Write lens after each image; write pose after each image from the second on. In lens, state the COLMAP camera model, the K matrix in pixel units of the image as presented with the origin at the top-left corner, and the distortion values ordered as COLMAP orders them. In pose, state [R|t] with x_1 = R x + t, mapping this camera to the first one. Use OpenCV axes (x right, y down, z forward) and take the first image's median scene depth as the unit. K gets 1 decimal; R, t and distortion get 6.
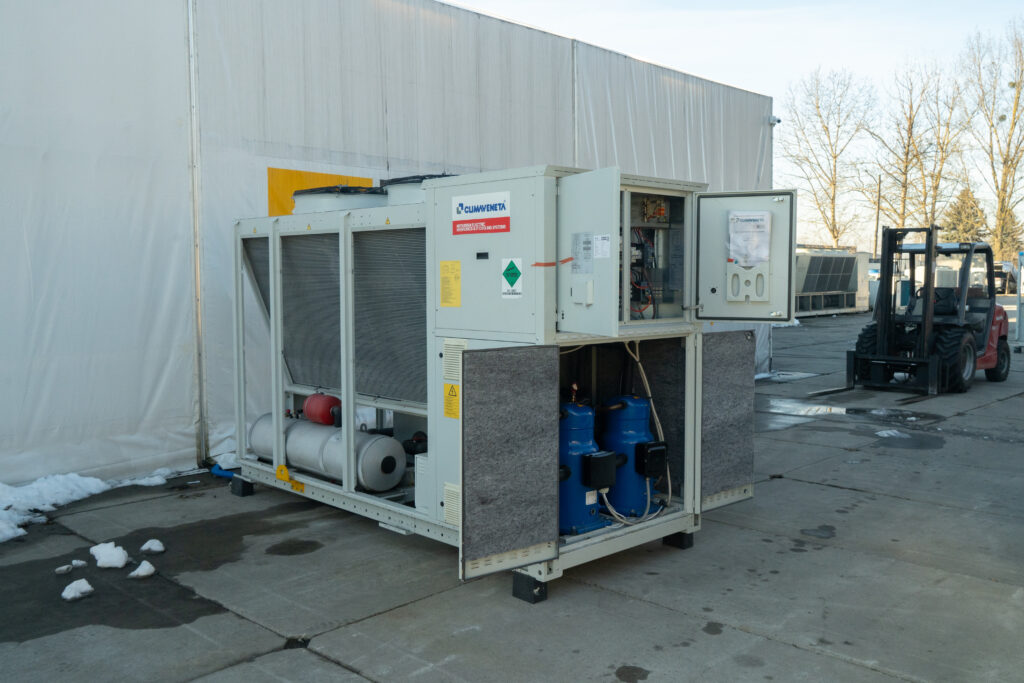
lens RADIAL K [[922.8, 0, 512.0], [0, 922.8, 341.5], [0, 0, 1]] dist [0.004823, 0.013649]
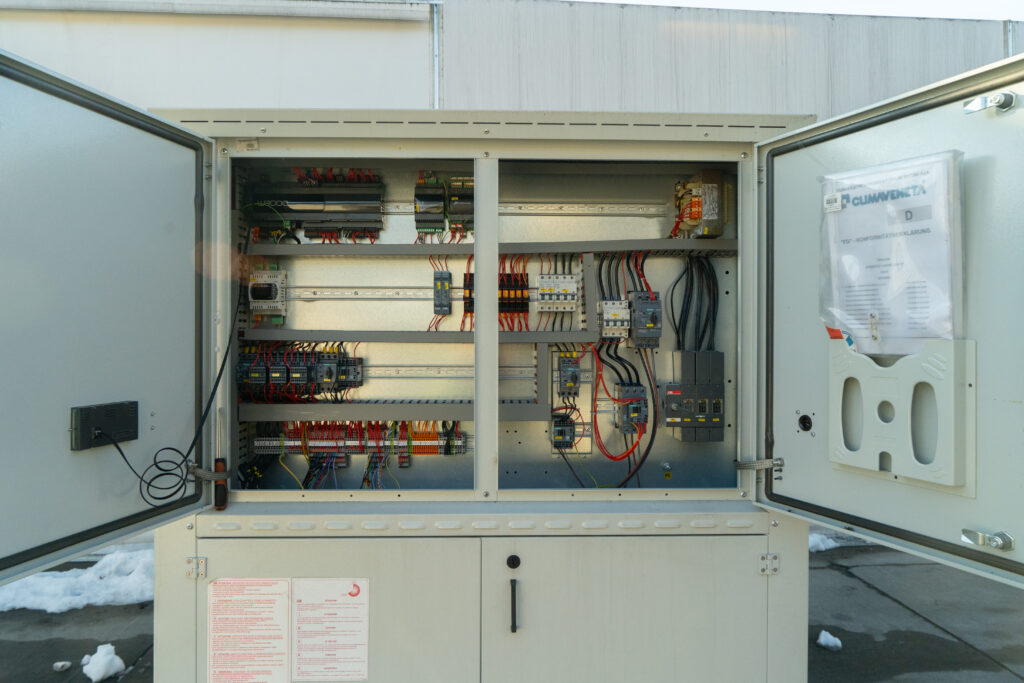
lens RADIAL K [[706.4, 0, 512.0], [0, 706.4, 341.5], [0, 0, 1]] dist [-0.015091, -0.001872]
pose [[0.738404, 0.008299, -0.674307, 0.297387], [-0.053512, 0.997492, -0.046322, -0.064258], [0.672232, 0.070288, 0.736996, 0.704917]]
